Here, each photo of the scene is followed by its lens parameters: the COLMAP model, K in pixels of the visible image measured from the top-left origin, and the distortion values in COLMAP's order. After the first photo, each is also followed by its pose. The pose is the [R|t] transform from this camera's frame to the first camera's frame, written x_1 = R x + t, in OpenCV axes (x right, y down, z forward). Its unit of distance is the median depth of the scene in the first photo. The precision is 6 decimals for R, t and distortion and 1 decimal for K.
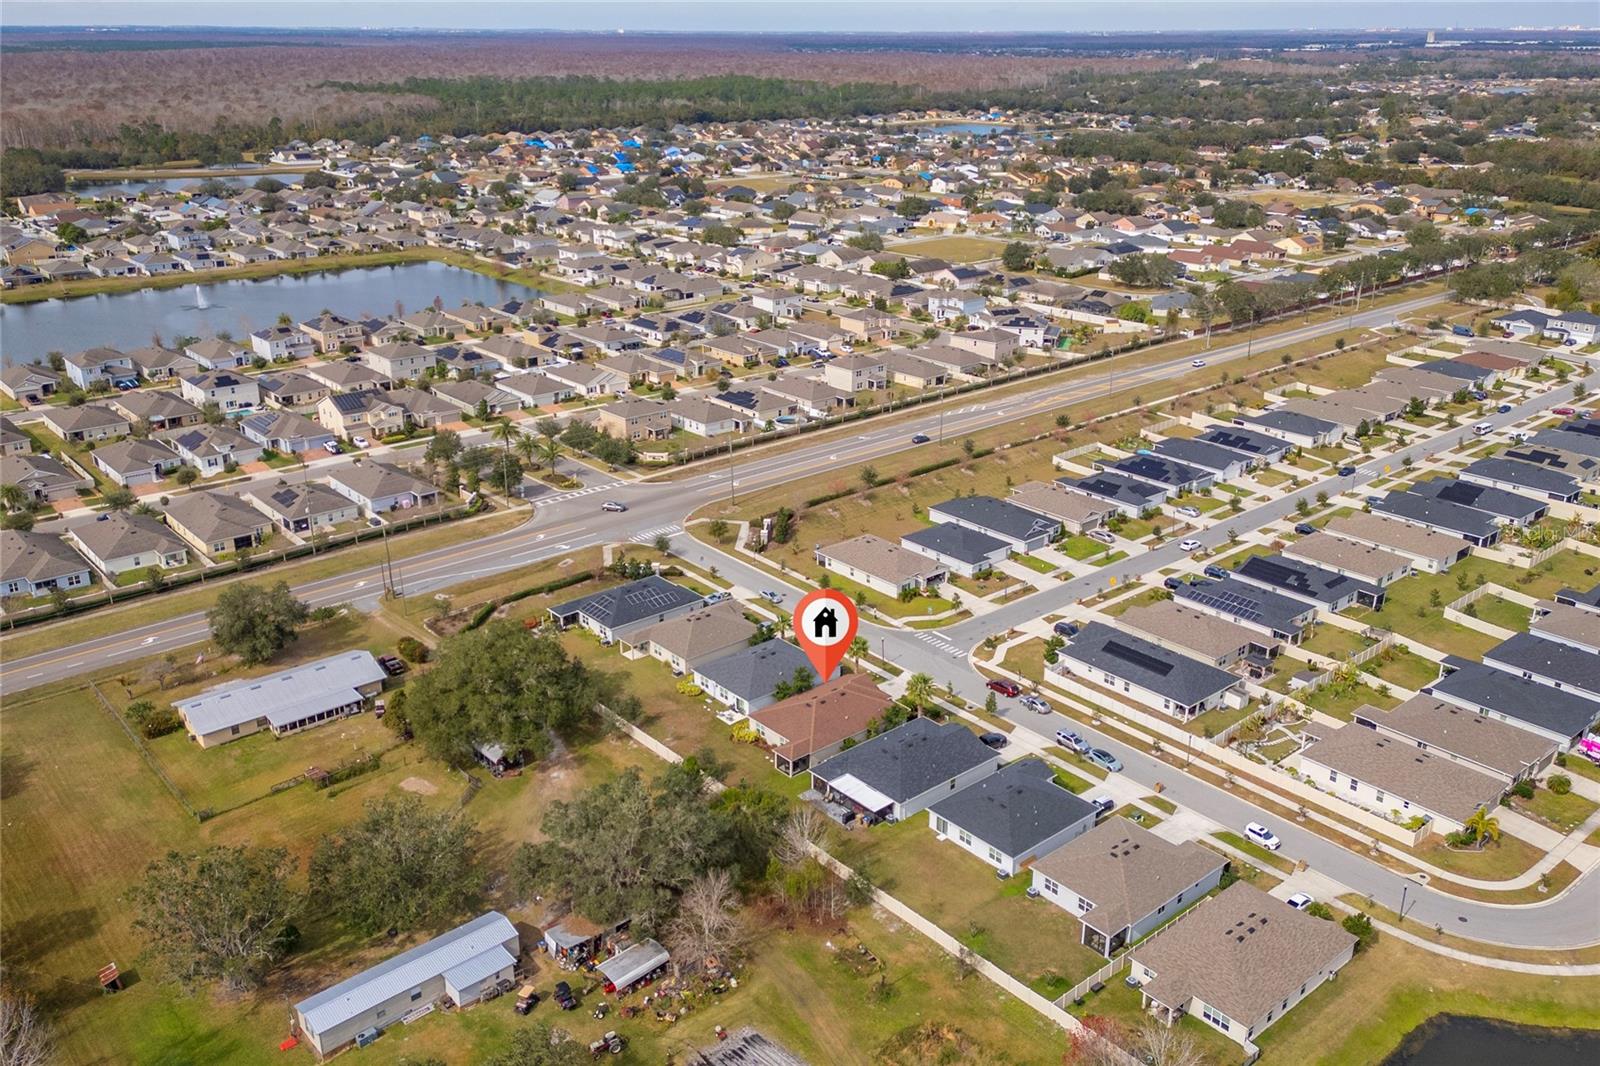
lens RADIAL K [[1371.8, 0, 800.0], [0, 1371.8, 533.0], [0, 0, 1]] dist [0.049878, -0.007803]
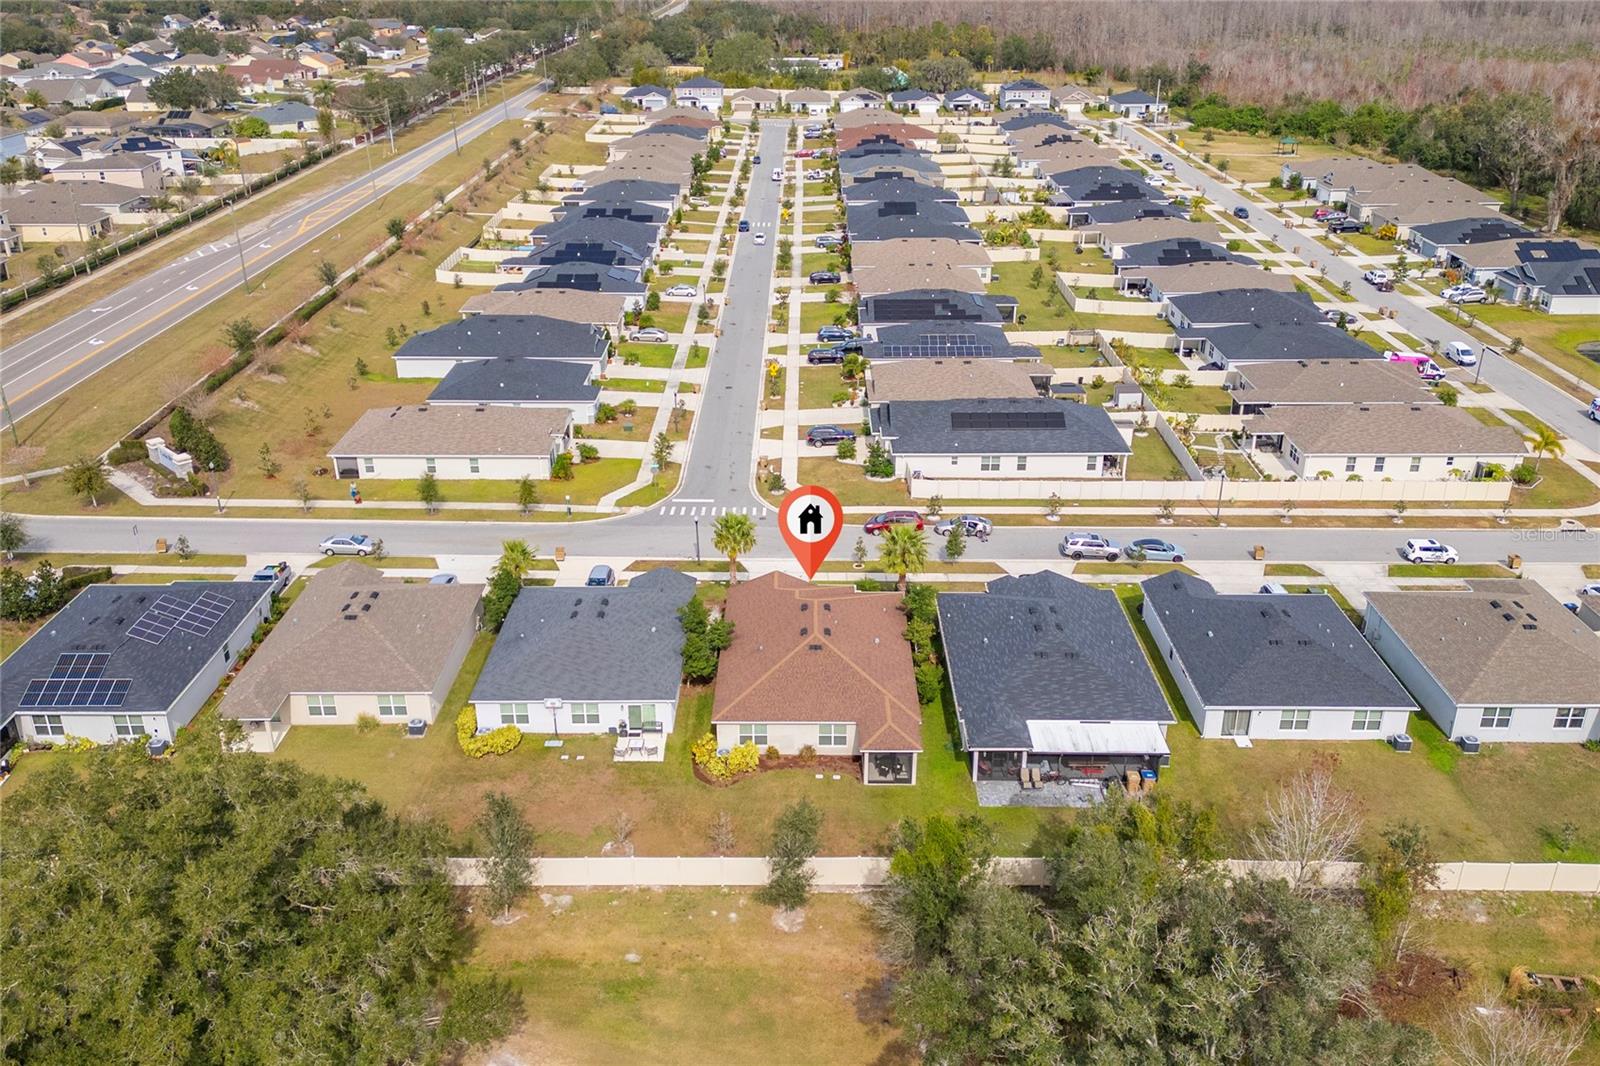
lens RADIAL K [[1371.8, 0, 800.0], [0, 1371.8, 533.0], [0, 0, 1]] dist [0.049878, -0.007803]
pose [[0.644925, -0.307439, 0.699680, -0.254249], [0.277827, 0.947194, 0.160111, 0.007379], [-0.711957, 0.091130, 0.696284, 0.525133]]
